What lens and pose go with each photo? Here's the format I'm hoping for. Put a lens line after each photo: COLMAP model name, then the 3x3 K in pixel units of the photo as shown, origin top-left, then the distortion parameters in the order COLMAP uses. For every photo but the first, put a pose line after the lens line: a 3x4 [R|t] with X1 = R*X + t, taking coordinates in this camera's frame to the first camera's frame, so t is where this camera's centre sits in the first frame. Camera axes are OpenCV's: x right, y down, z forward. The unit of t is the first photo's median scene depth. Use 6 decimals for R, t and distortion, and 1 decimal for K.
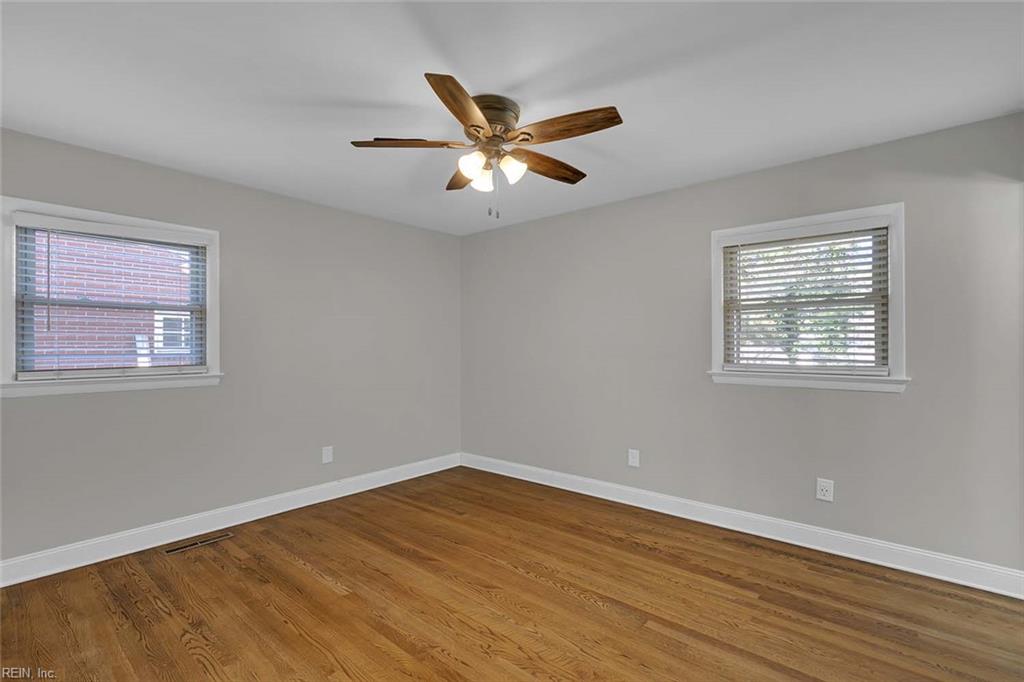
lens RADIAL K [[466.2, 0, 513.6], [0, 466.2, 342.5], [0, 0, 1]] dist [0.000901, 0.001980]
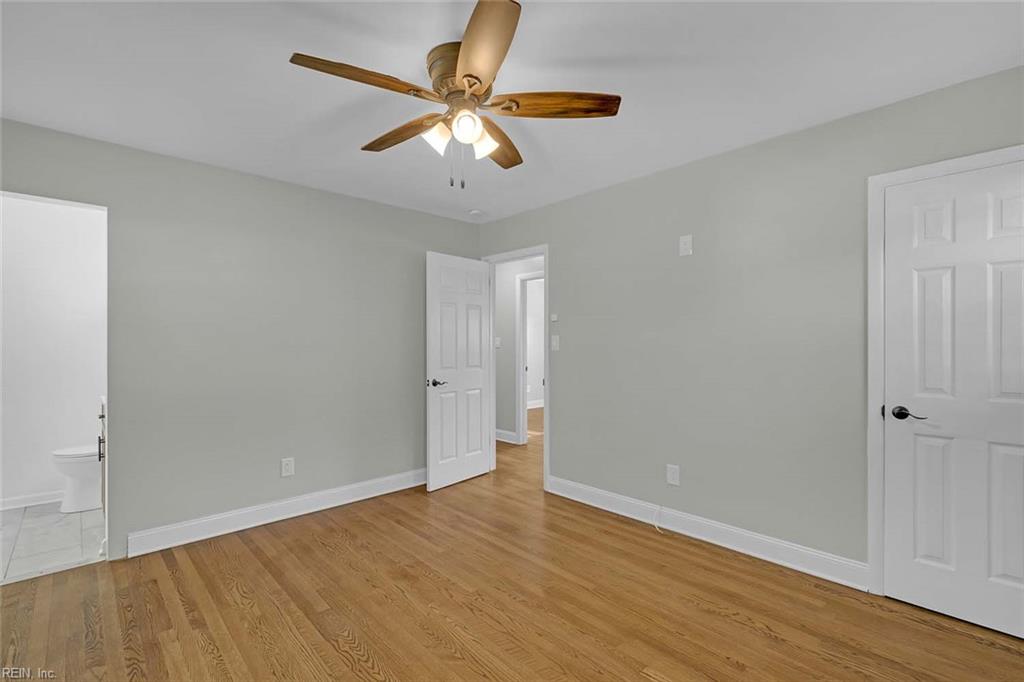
lens RADIAL K [[466.2, 0, 513.6], [0, 466.2, 342.5], [0, 0, 1]] dist [0.000901, 0.001980]
pose [[-0.992171, 0.004781, 0.124798, -0.274908], [0.004357, 0.999984, -0.003671, 0.003450], [-0.124813, -0.003098, -0.992175, 2.017365]]
